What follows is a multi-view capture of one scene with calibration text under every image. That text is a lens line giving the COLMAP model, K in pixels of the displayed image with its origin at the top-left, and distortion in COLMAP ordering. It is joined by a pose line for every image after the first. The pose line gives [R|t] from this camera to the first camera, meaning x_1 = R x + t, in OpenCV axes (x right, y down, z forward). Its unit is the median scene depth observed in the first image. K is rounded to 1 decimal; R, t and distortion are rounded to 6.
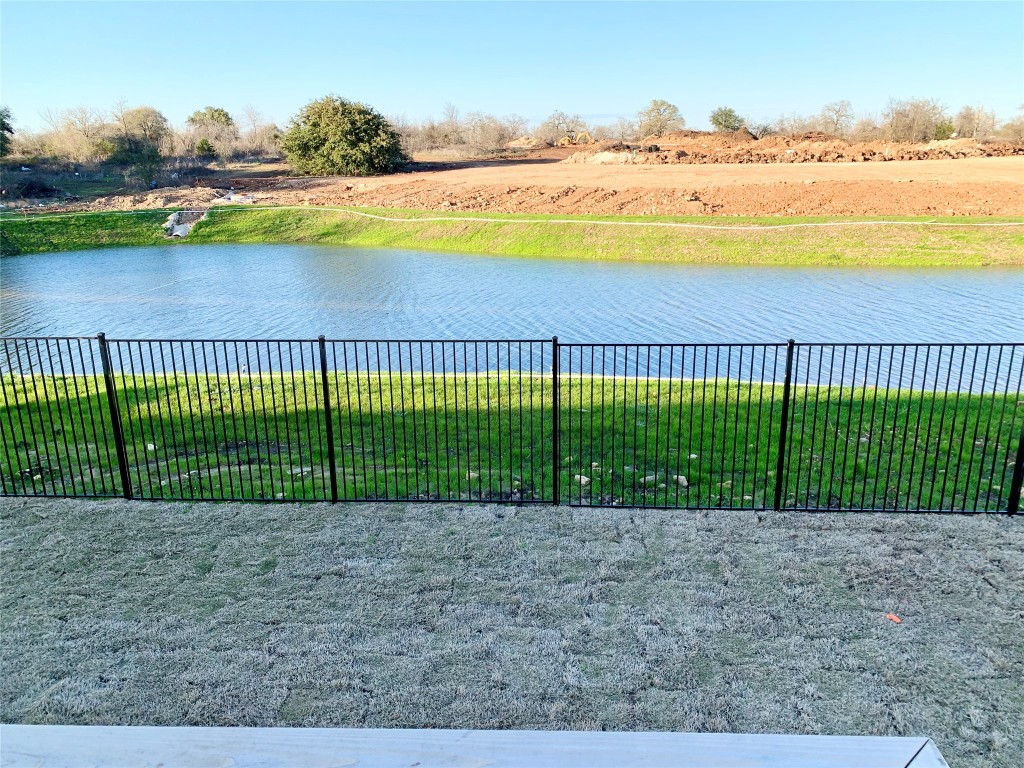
lens RADIAL K [[776.4, 0, 507.8], [0, 776.4, 388.8], [0, 0, 1]] dist [0.032591, -0.017101]
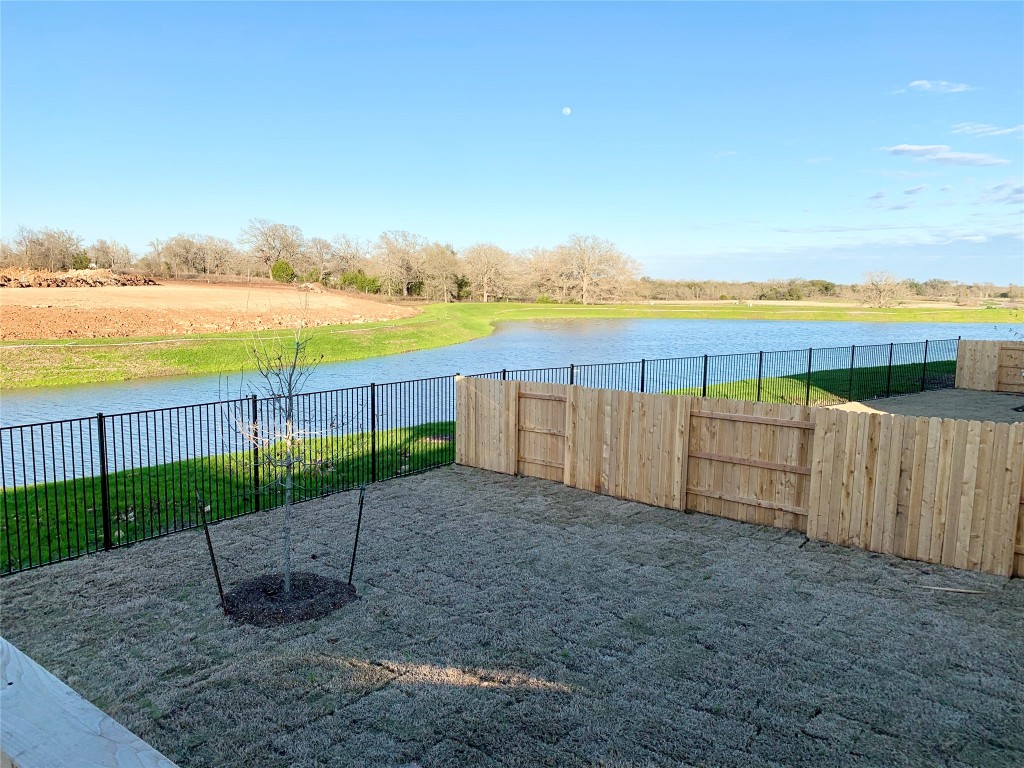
lens RADIAL K [[776.4, 0, 504.6], [0, 776.4, 382.8], [0, 0, 1]] dist [0.032591, -0.017101]
pose [[0.561026, -0.082769, 0.823650, -0.002518], [0.215589, 0.975262, -0.048843, 0.006578], [-0.799232, 0.204972, 0.564991, -0.022048]]
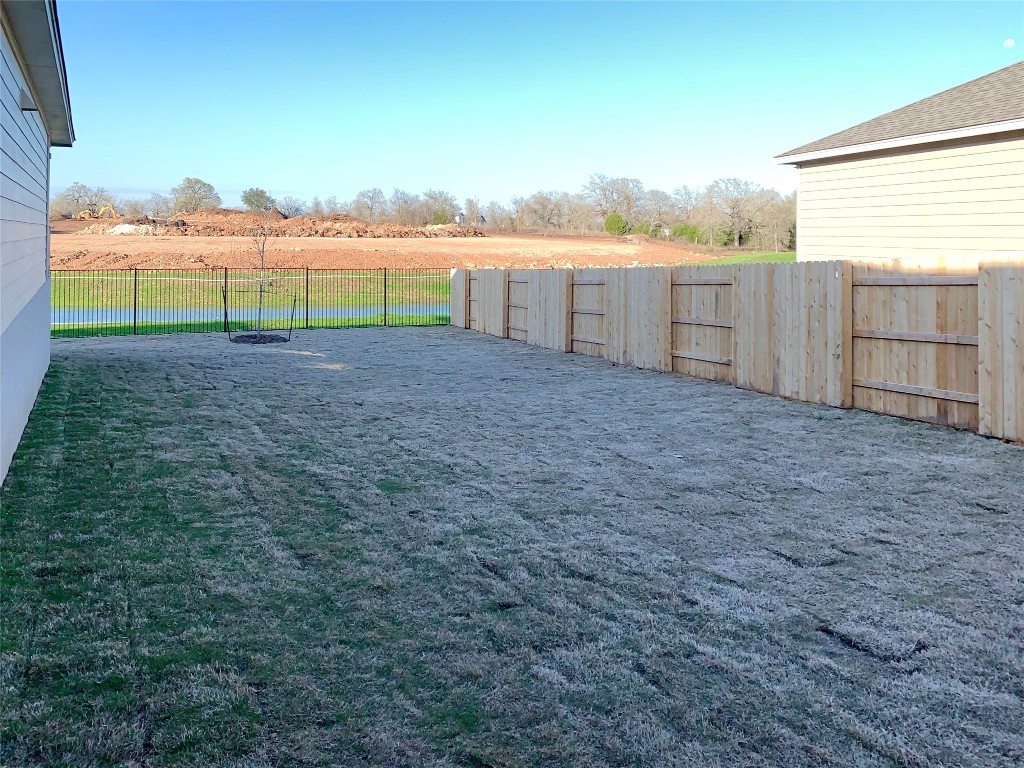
lens RADIAL K [[776.4, 0, 509.9], [0, 776.4, 387.9], [0, 0, 1]] dist [0.032591, -0.017101]
pose [[0.850129, -0.085756, 0.519544, 0.003691], [0.135711, 0.989001, -0.058819, 0.044683], [-0.508785, 0.120512, 0.852417, -0.126311]]
